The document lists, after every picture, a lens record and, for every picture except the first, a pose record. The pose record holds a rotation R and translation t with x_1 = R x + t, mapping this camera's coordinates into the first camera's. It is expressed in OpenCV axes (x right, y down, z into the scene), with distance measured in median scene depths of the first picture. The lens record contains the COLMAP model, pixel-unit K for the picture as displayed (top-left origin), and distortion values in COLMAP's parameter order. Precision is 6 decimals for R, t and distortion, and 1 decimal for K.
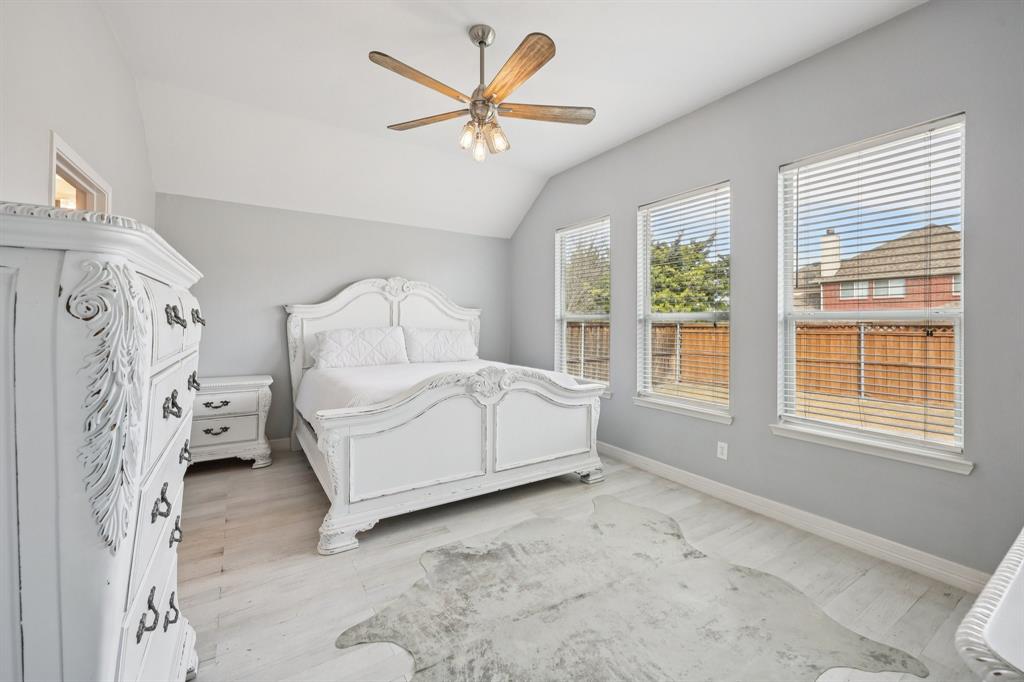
lens RADIAL K [[416.3, 0, 518.4], [0, 416.3, 328.2], [0, 0, 1]] dist [0.002023, 0.000164]
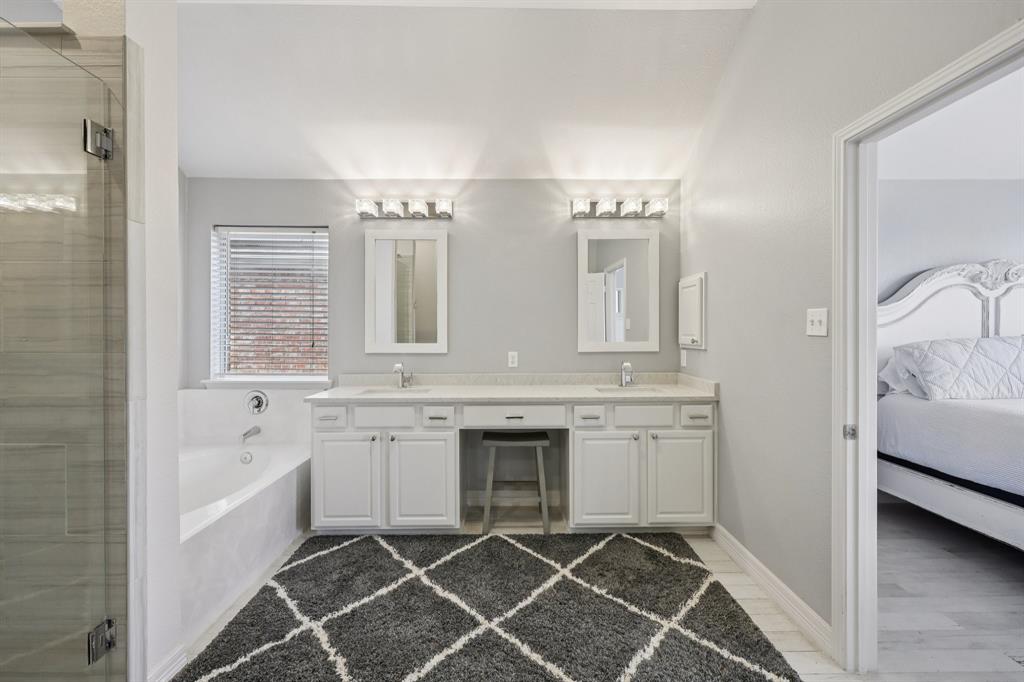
lens RADIAL K [[416.3, 0, 513.1], [0, 416.3, 333.8], [0, 0, 1]] dist [0.002023, 0.000164]
pose [[0.847591, -0.005742, -0.530619, -1.012416], [0.000920, 0.999956, -0.009351, -0.004729], [0.530649, 0.007438, 0.847559, 0.107318]]
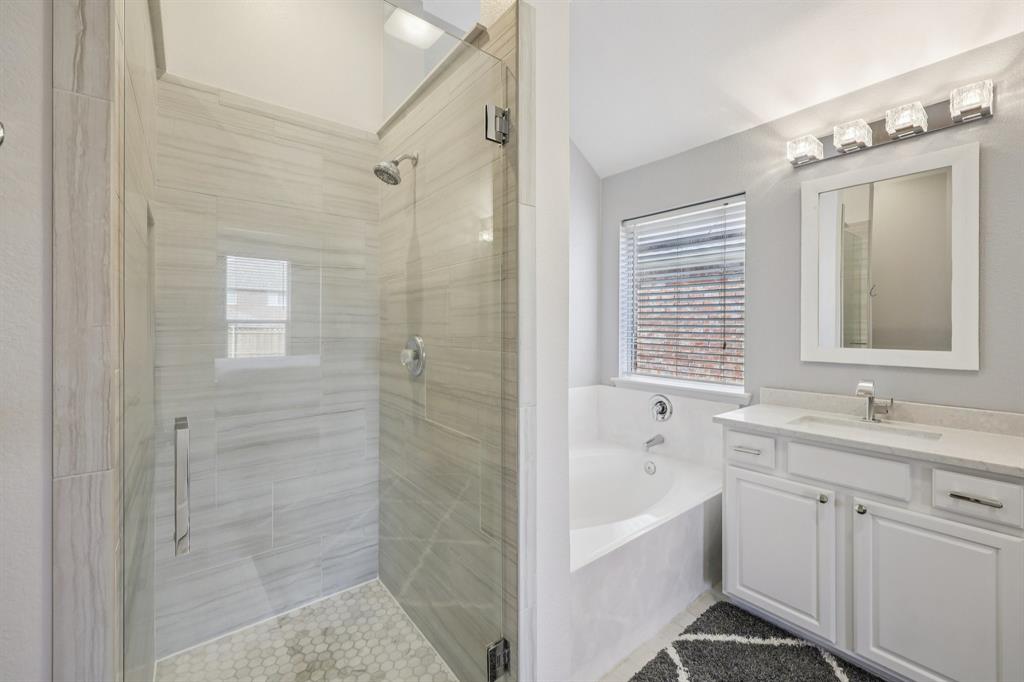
lens RADIAL K [[416.3, 0, 511.8], [0, 416.3, 325.6], [0, 0, 1]] dist [0.002023, 0.000164]
pose [[0.096948, -0.014951, -0.995177, -1.230084], [-0.014673, 0.999757, -0.016450, -0.008648], [0.995181, 0.016197, 0.096705, 0.237818]]
